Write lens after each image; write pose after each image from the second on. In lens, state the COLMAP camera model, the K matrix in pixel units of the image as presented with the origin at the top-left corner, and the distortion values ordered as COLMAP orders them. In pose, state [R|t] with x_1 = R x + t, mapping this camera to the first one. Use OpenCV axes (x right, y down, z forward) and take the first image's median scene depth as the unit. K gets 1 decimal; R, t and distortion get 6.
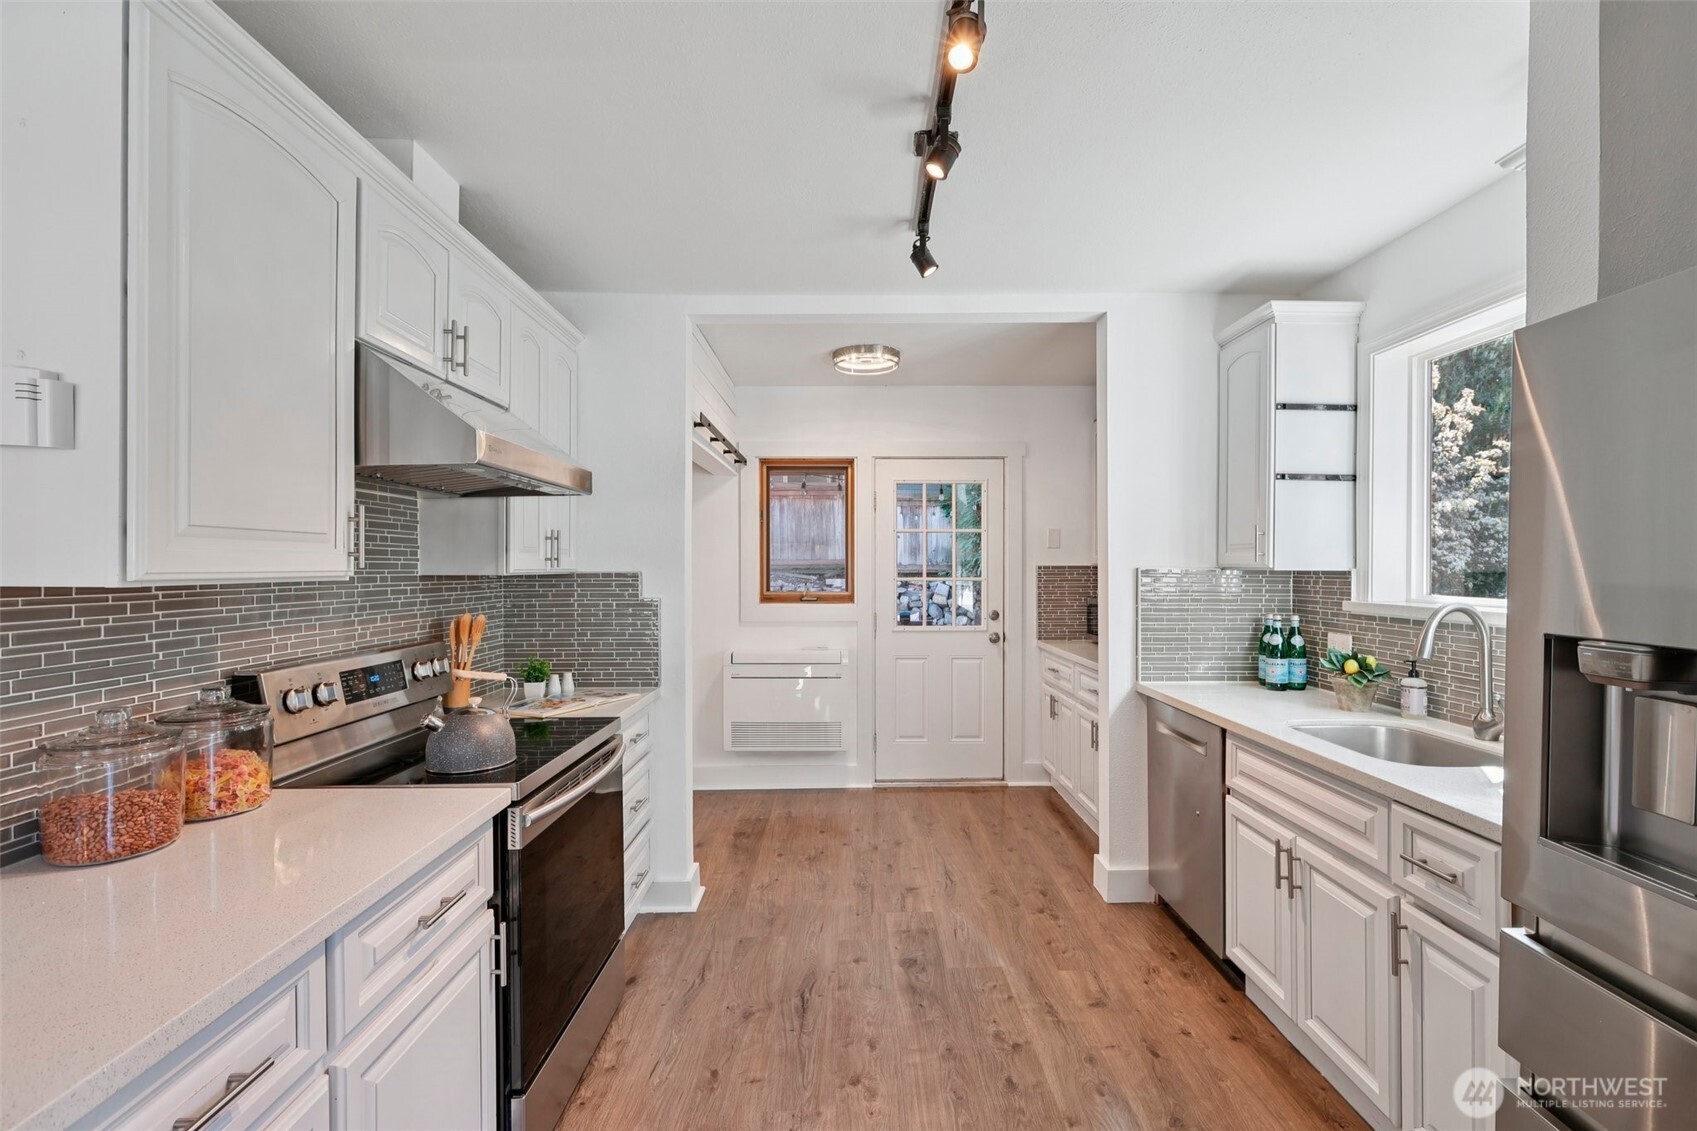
lens RADIAL K [[758.6, 0, 852.5], [0, 758.6, 566.2], [0, 0, 1]] dist [-0.006885, 0.002540]
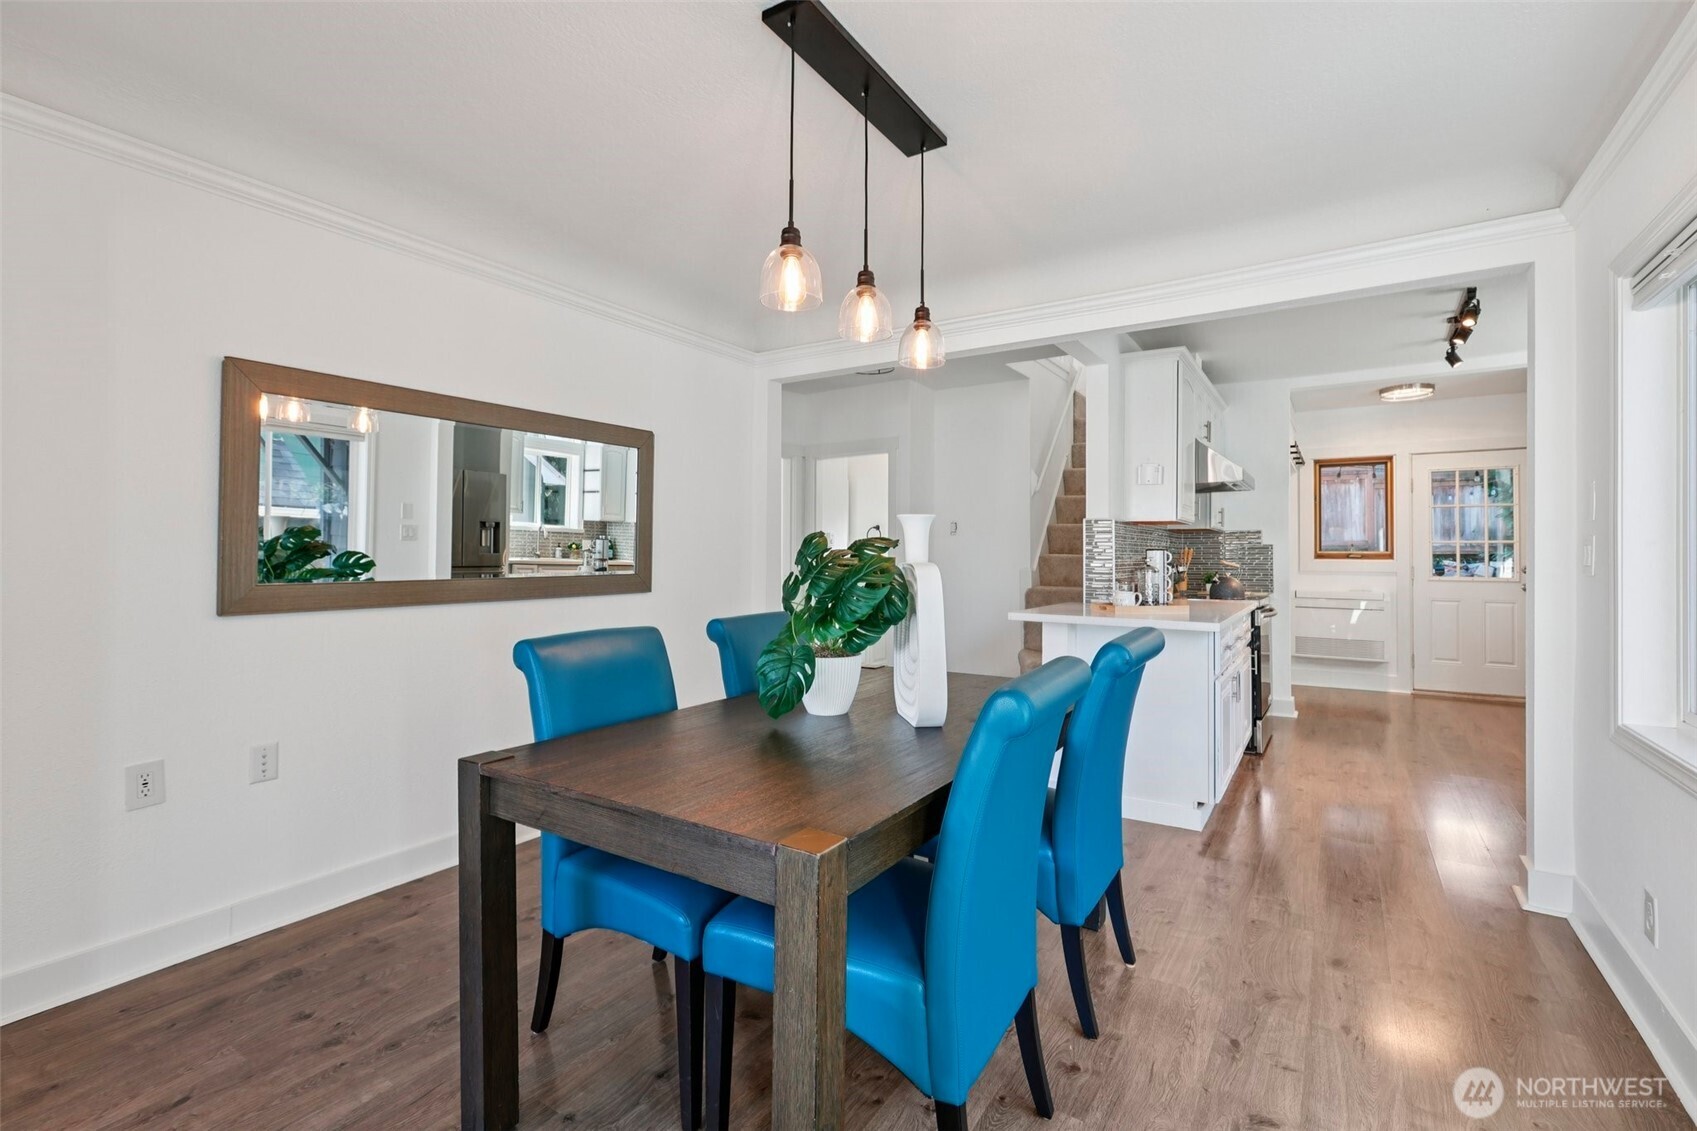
lens RADIAL K [[758.6, 0, 854.9], [0, 758.6, 543.1], [0, 0, 1]] dist [-0.006885, 0.002540]
pose [[0.834370, -0.001876, -0.551202, -0.082735], [-0.008960, 0.999816, -0.016966, 0.073805], [0.551132, 0.019095, 0.834200, -1.012561]]
